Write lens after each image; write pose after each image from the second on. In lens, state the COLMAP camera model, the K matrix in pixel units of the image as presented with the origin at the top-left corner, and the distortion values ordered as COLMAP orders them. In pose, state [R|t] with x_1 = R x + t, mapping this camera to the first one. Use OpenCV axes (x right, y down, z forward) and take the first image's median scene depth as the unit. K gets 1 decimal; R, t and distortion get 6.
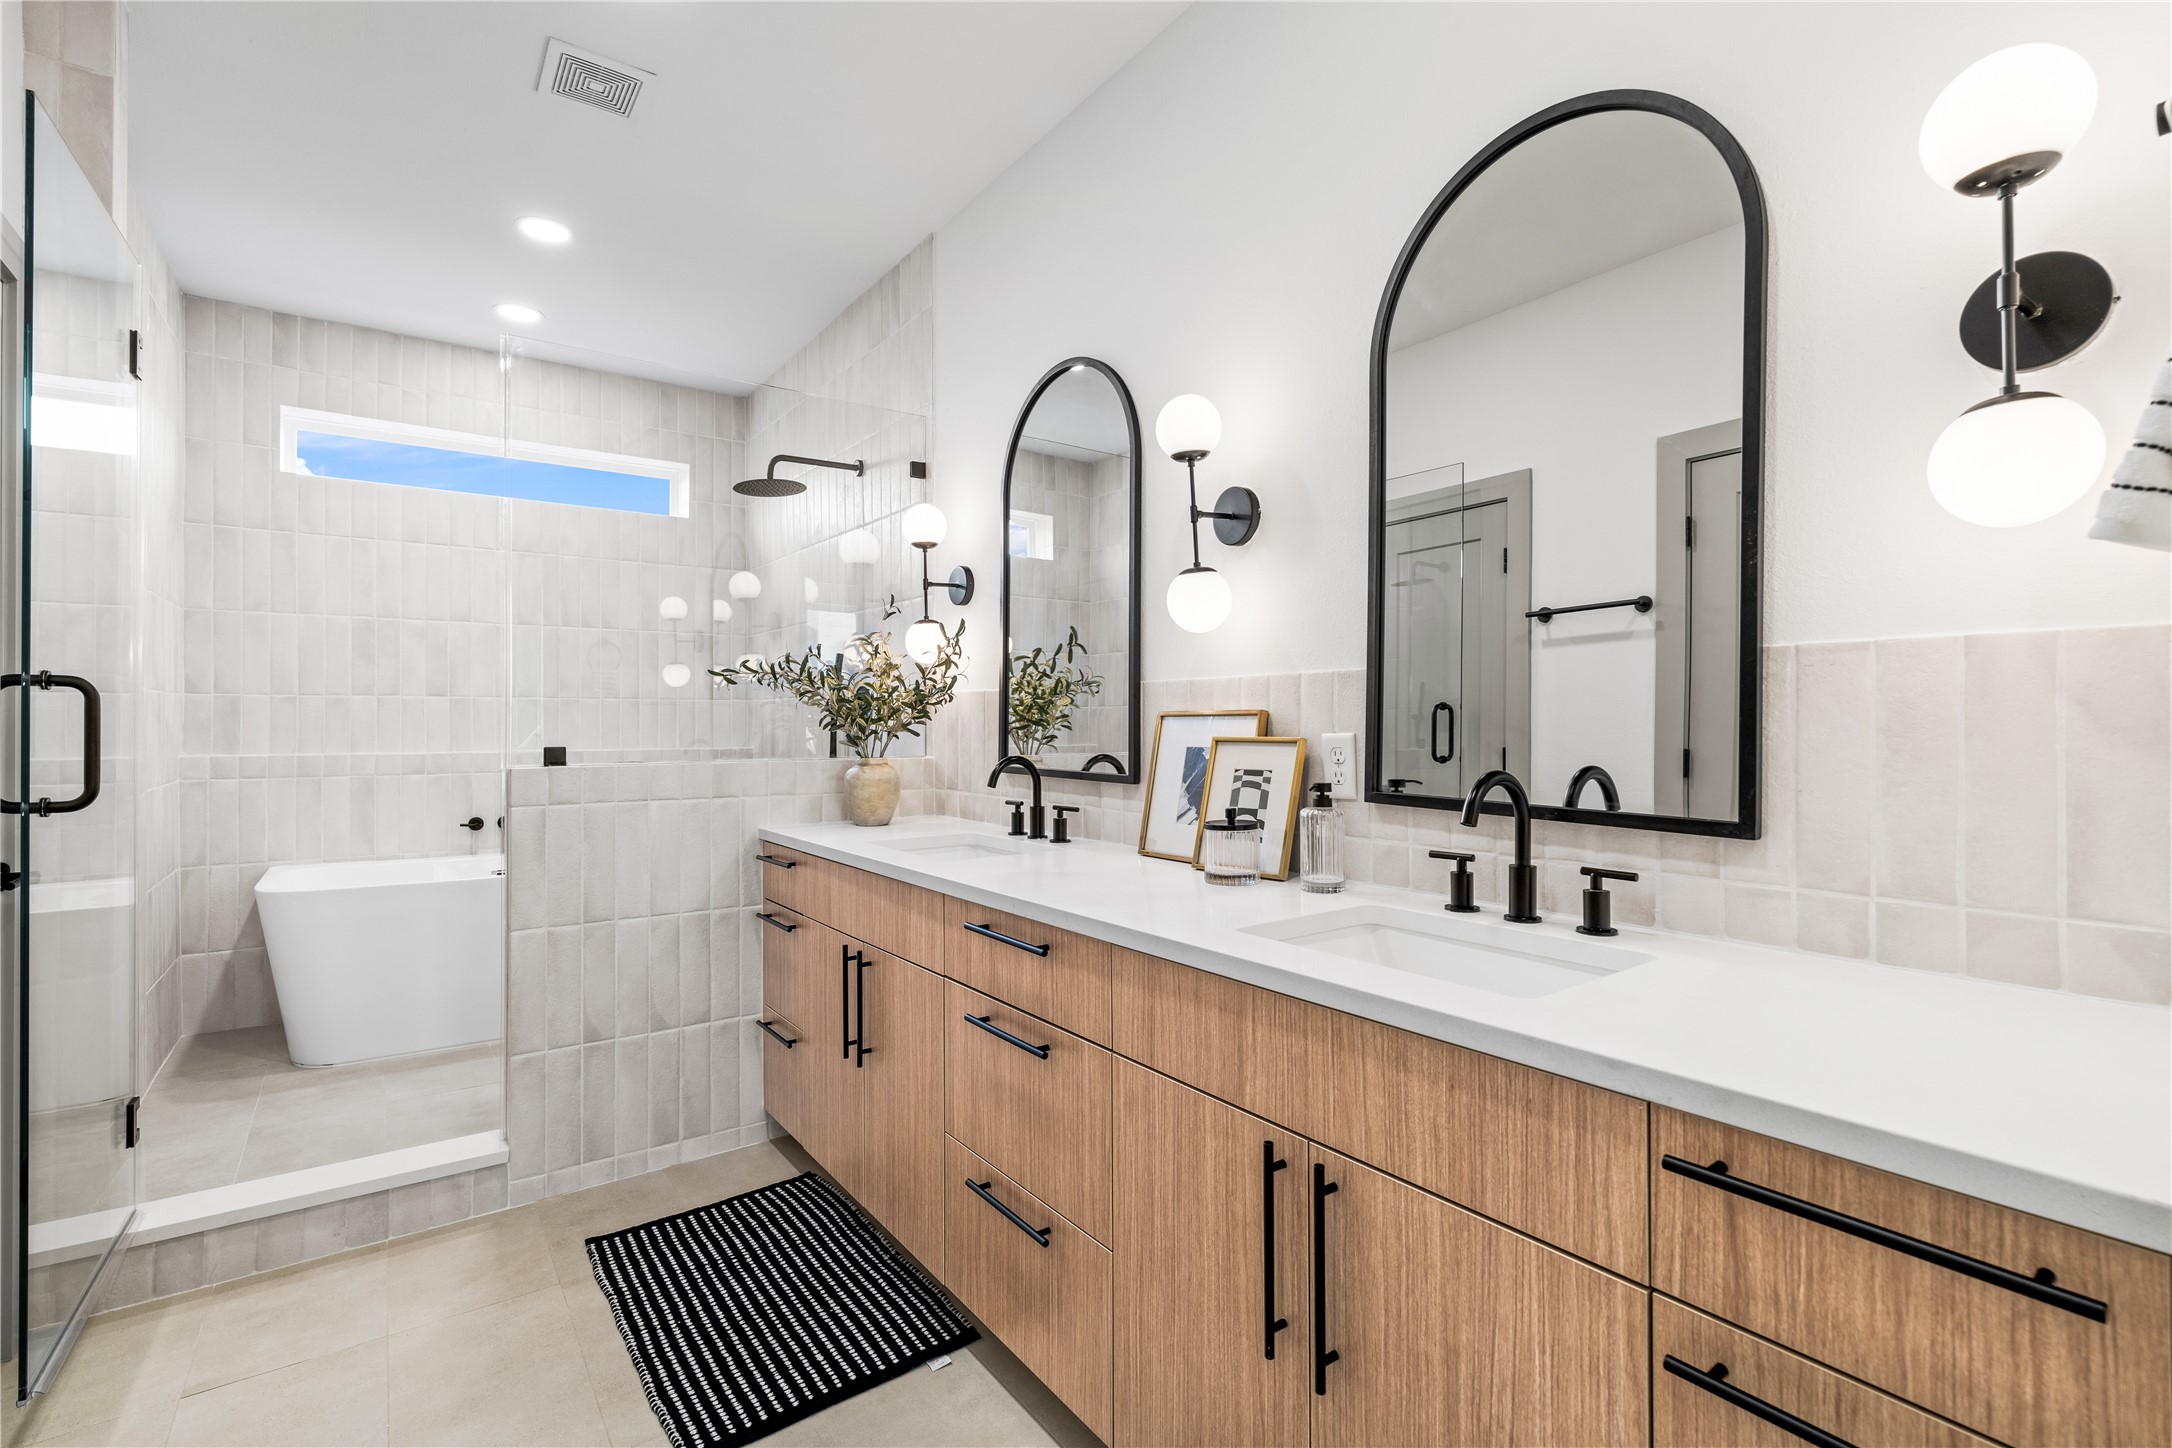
lens RADIAL K [[985.2, 0, 1087.1], [0, 985.2, 717.1], [0, 0, 1]] dist [-0.002133, -0.000176]
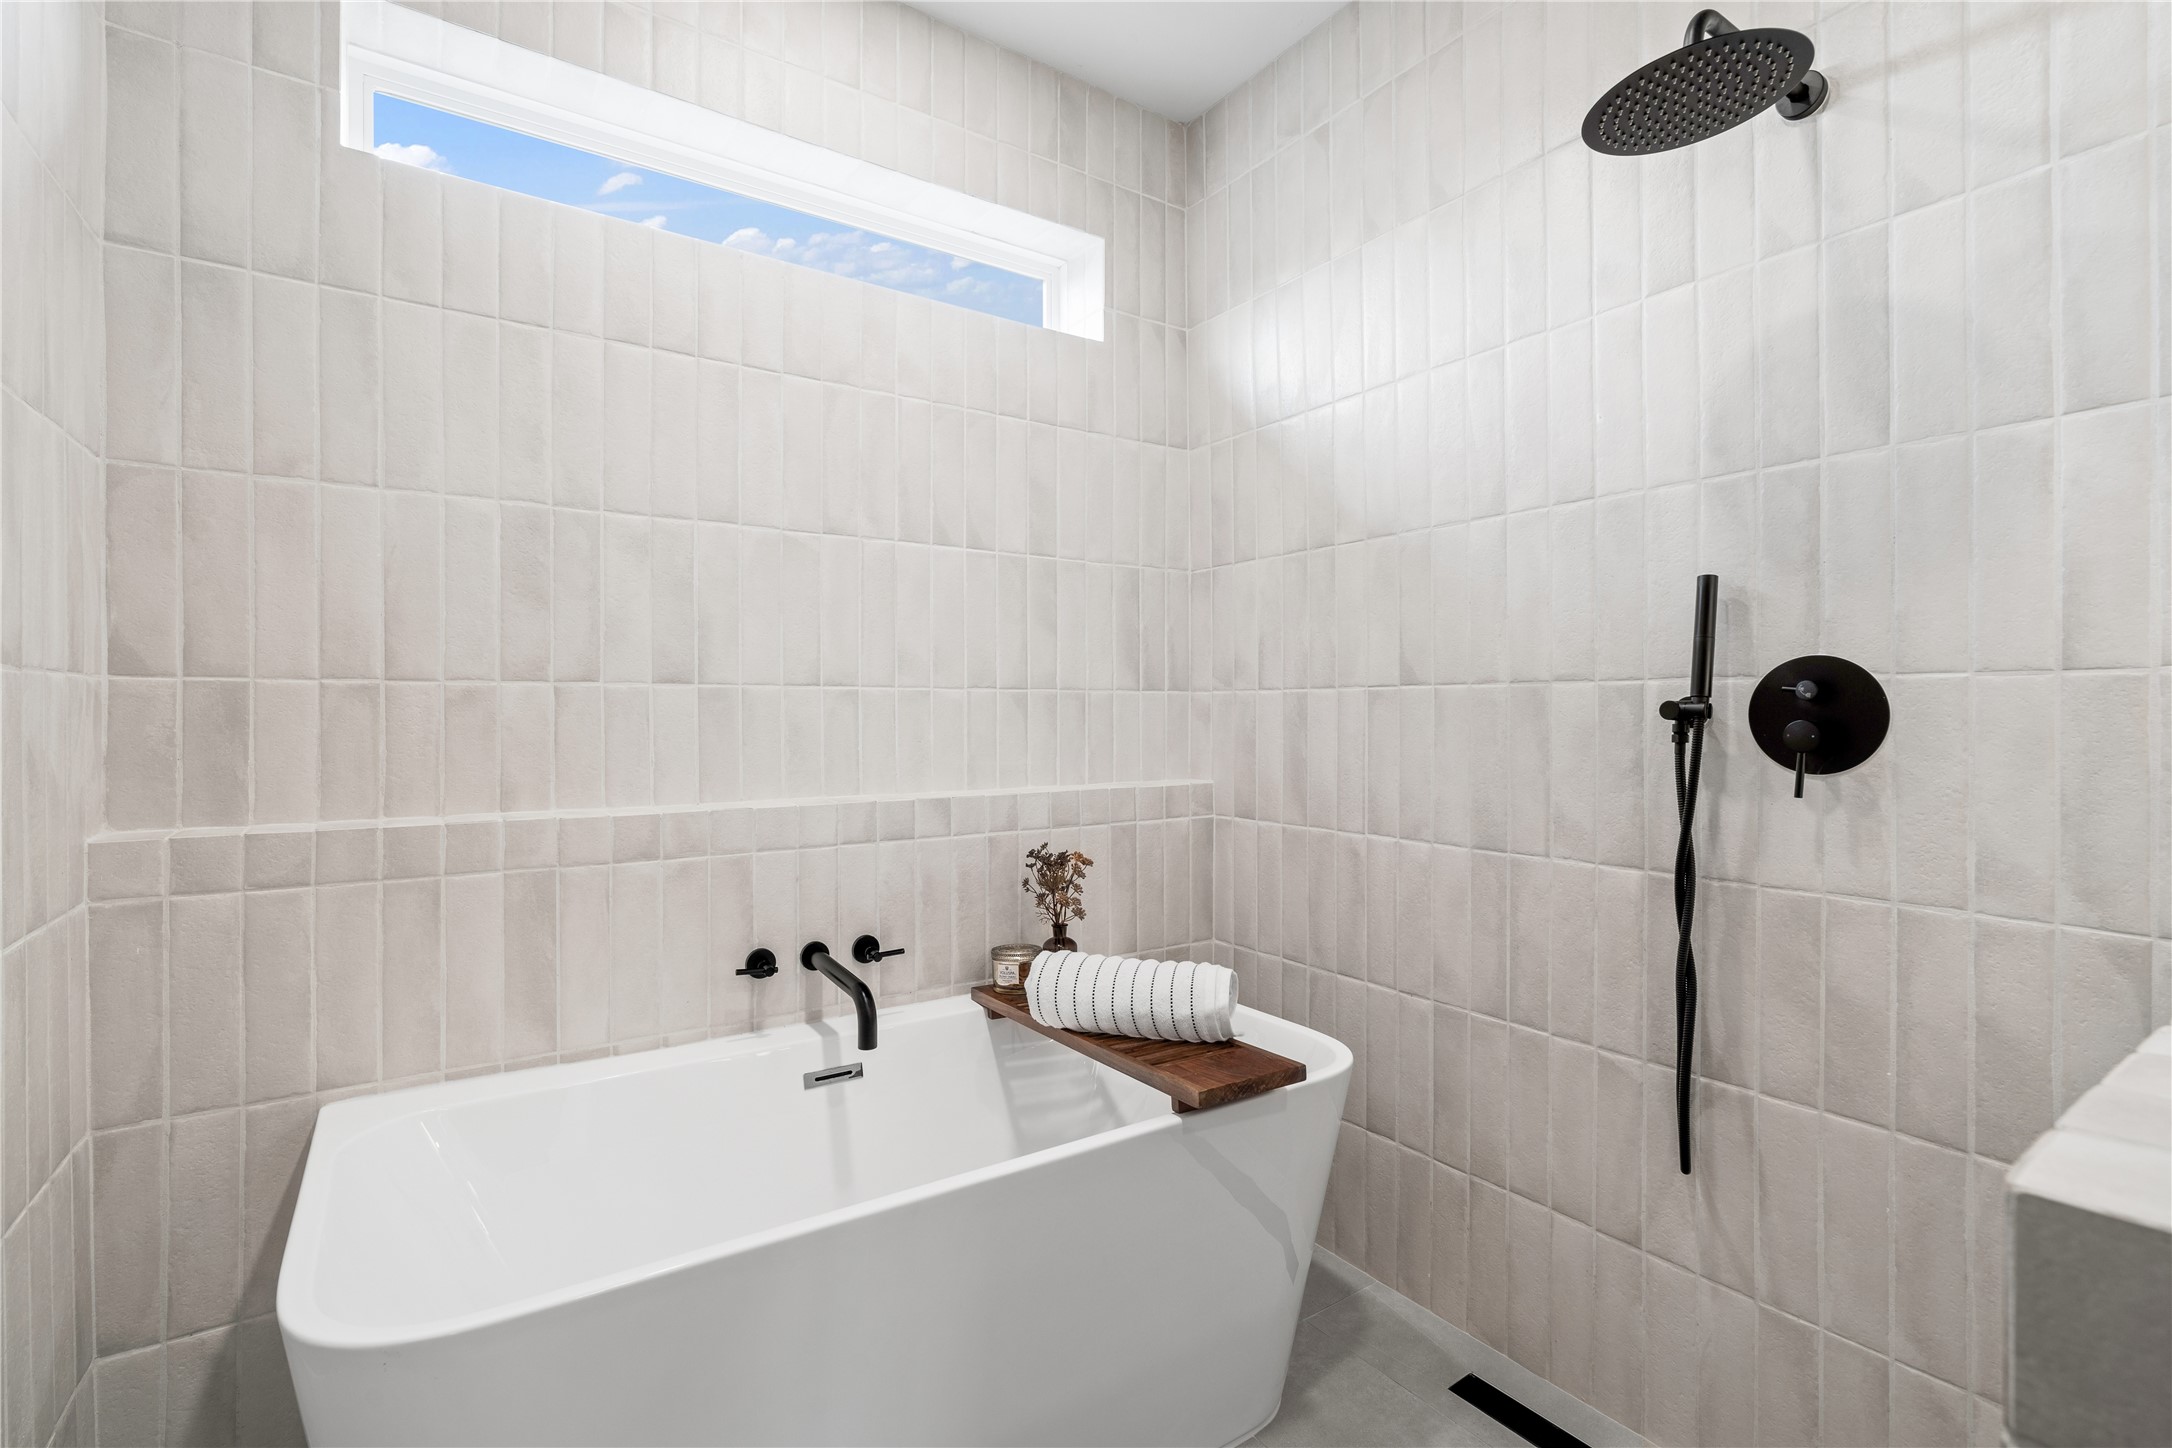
lens RADIAL K [[985.2, 0, 1083.5], [0, 985.2, 718.9], [0, 0, 1]] dist [-0.002133, -0.000176]
pose [[0.999462, -0.000209, -0.032808, -0.529337], [0.000436, 0.999976, 0.006936, -0.009499], [0.032806, -0.006947, 0.999438, 0.637503]]
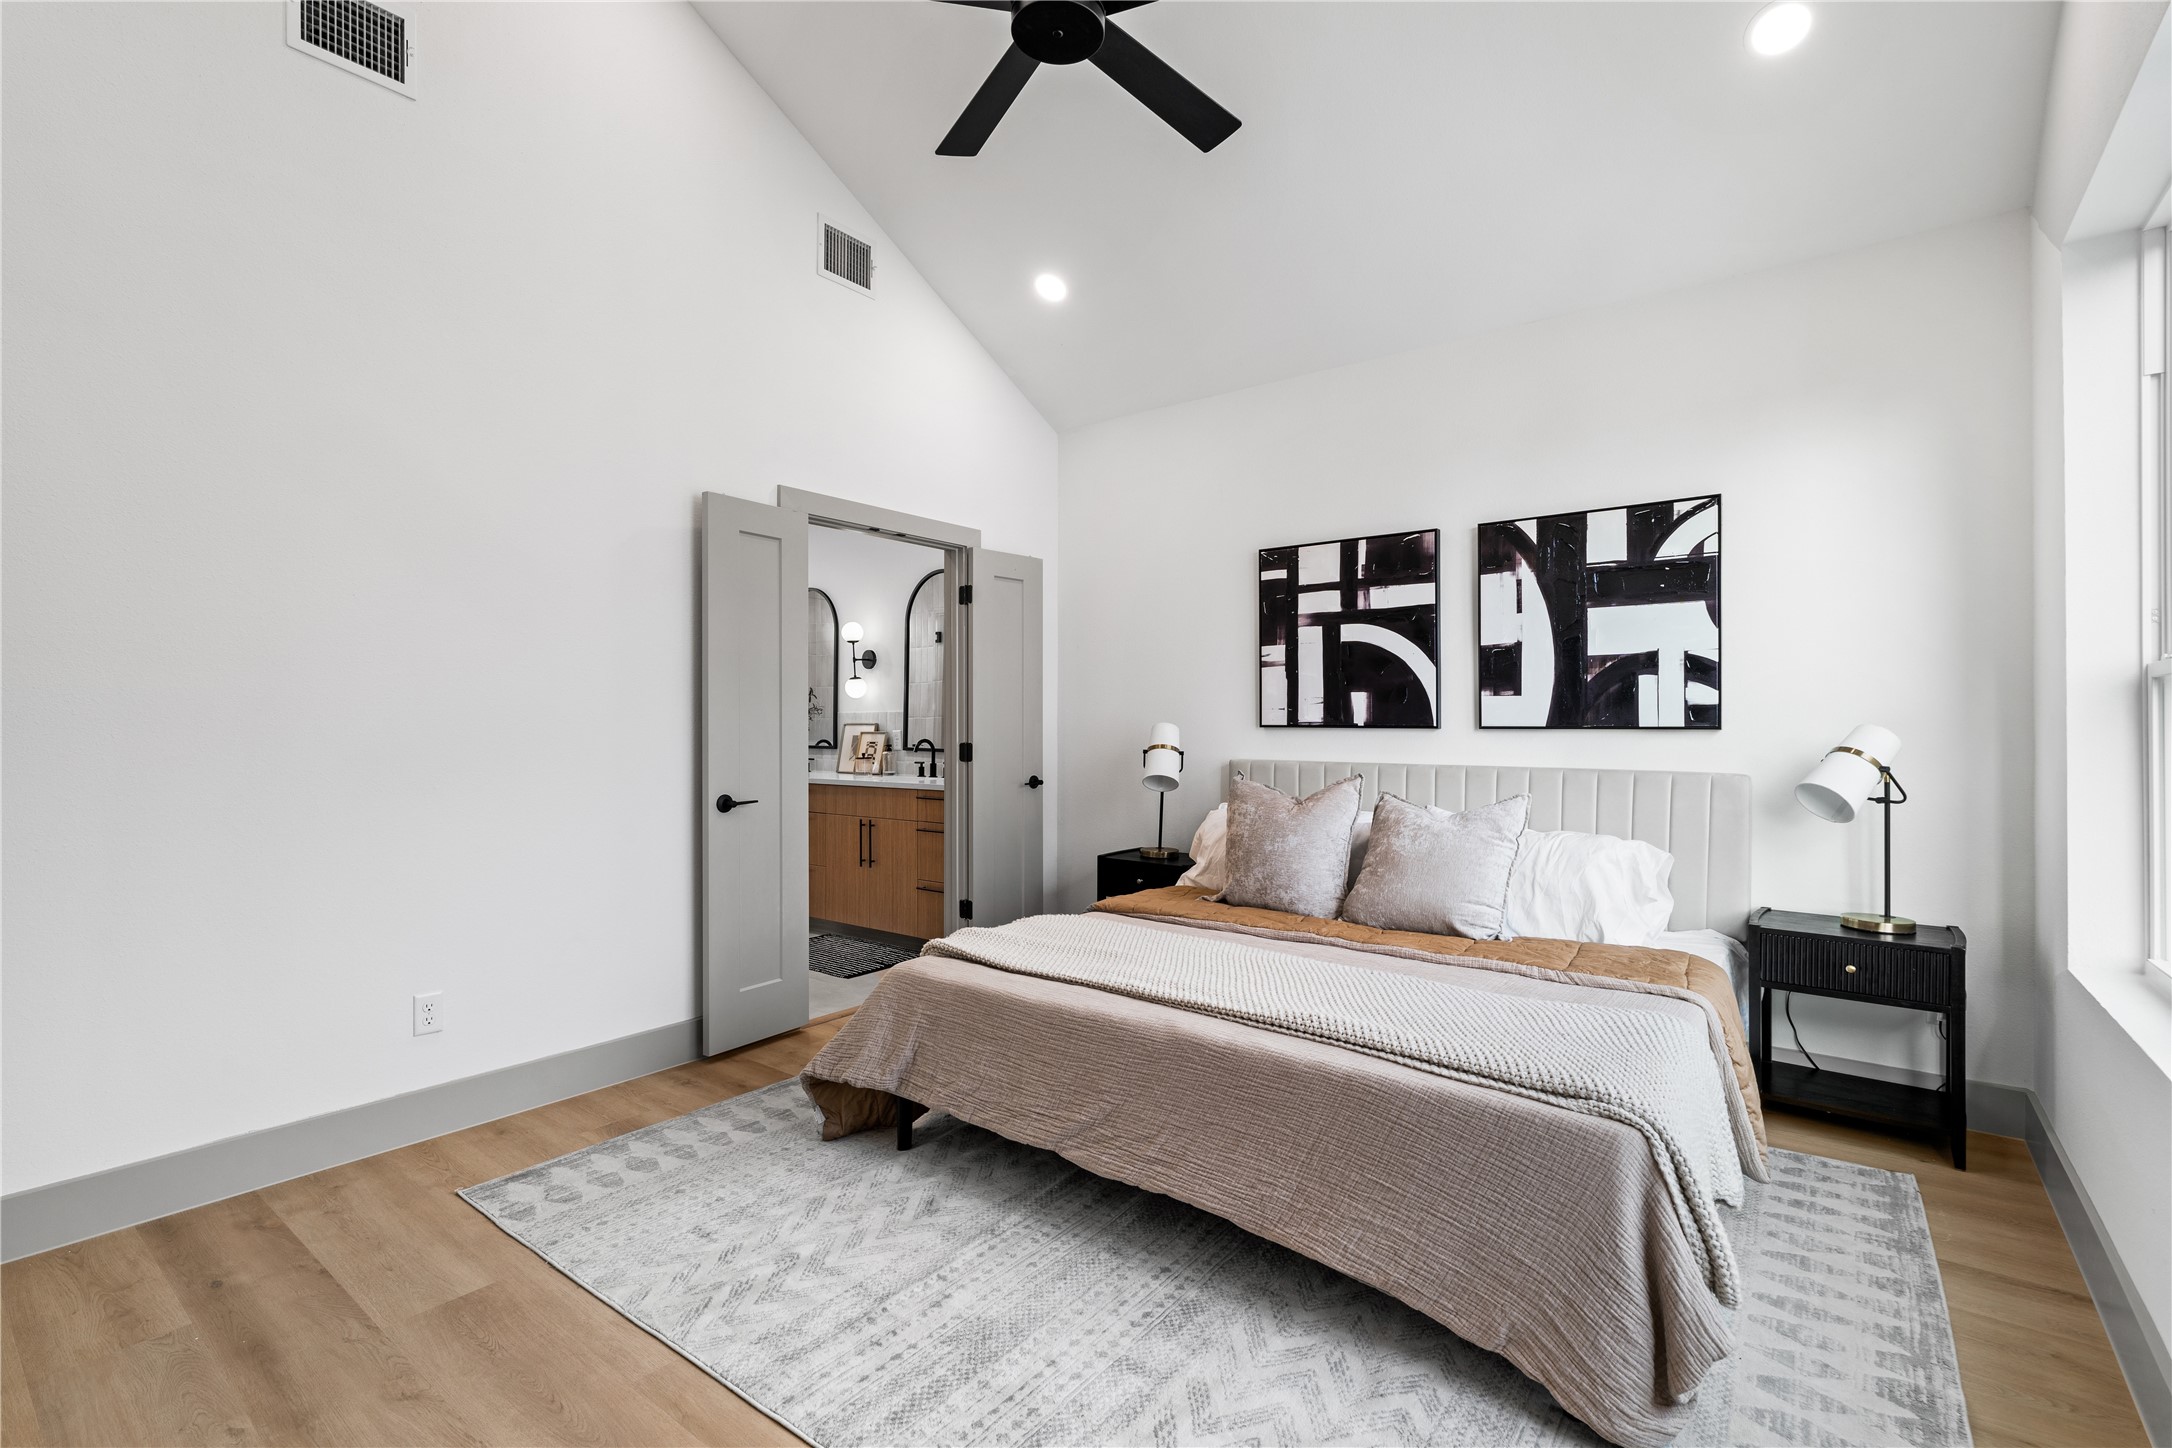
lens RADIAL K [[985.2, 0, 1081.3], [0, 985.2, 720.2], [0, 0, 1]] dist [-0.002133, -0.000176]
pose [[0.963390, 0.011296, 0.267865, -0.023895], [-0.008976, 0.999911, -0.009885, 0.006622], [-0.267953, 0.007118, 0.963406, -1.597471]]
